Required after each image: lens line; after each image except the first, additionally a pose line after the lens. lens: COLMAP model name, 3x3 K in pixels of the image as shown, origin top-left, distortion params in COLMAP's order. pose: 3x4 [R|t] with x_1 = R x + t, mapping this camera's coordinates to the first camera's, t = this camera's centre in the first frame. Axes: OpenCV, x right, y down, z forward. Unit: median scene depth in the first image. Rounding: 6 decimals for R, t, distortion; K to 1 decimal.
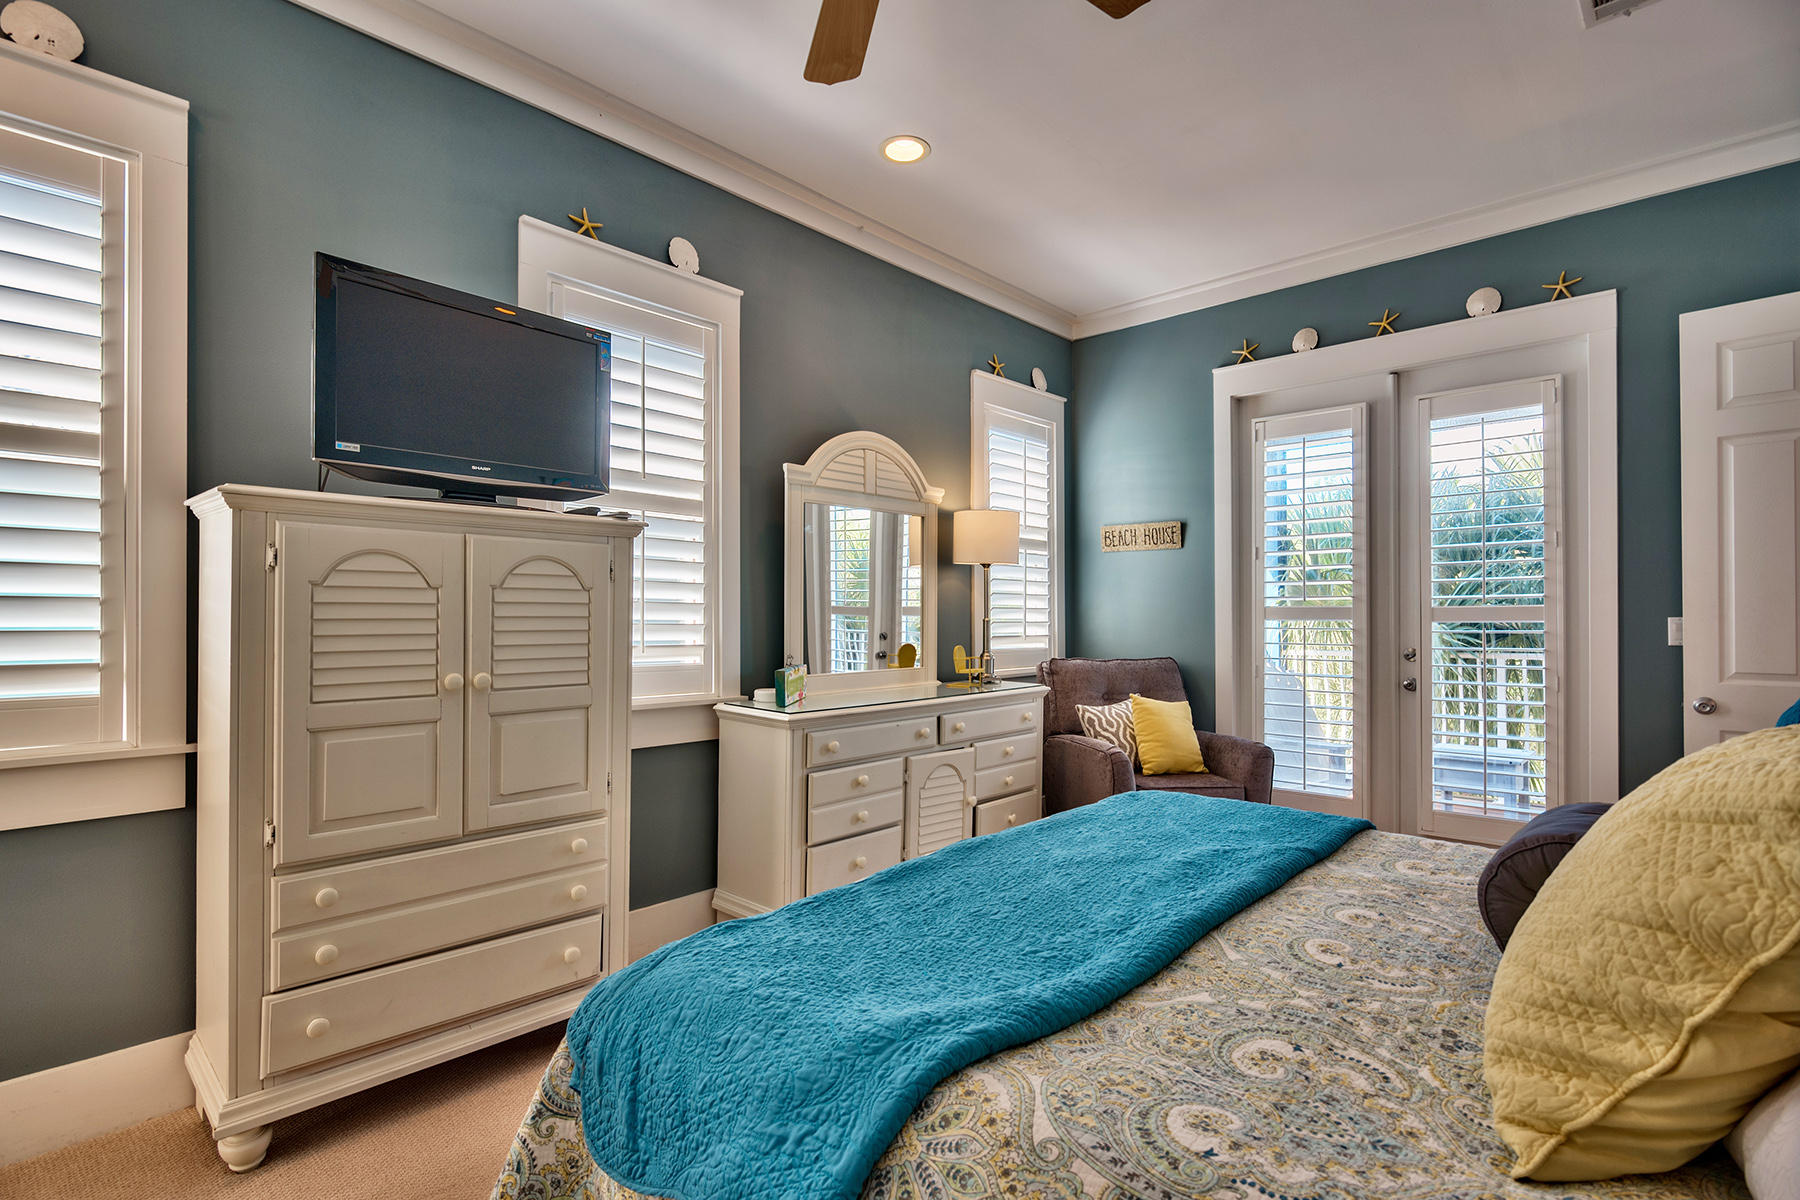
lens RADIAL K [[892.6, 0, 900.0], [0, 892.6, 600.0], [0, 0, 1]] dist [-0.004890, -0.001085]
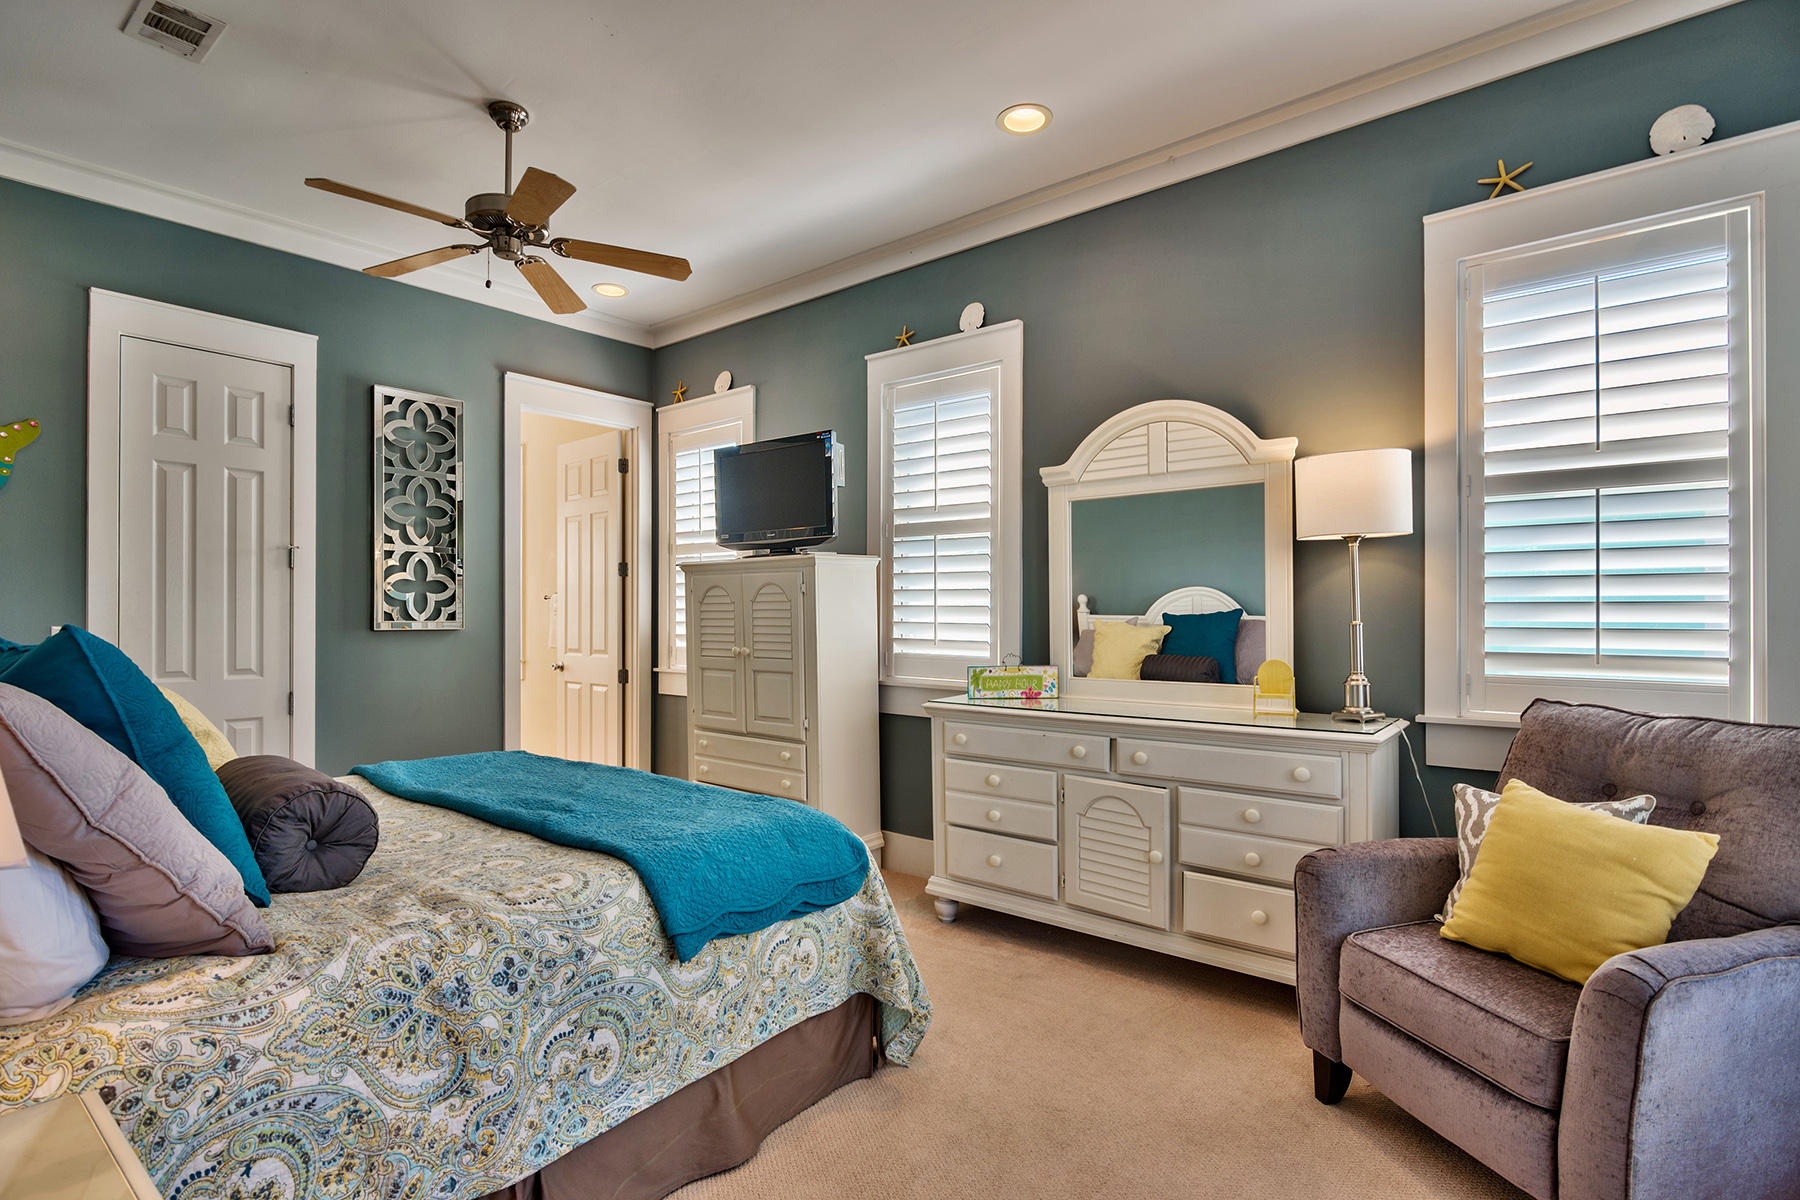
lens RADIAL K [[892.6, 0, 900.0], [0, 892.6, 600.0], [0, 0, 1]] dist [-0.004890, -0.001085]
pose [[0.032255, -0.010797, -0.999421, 0.911983], [0.022744, 0.999691, -0.010066, 0.005210], [0.999221, -0.022406, 0.032490, 0.814224]]
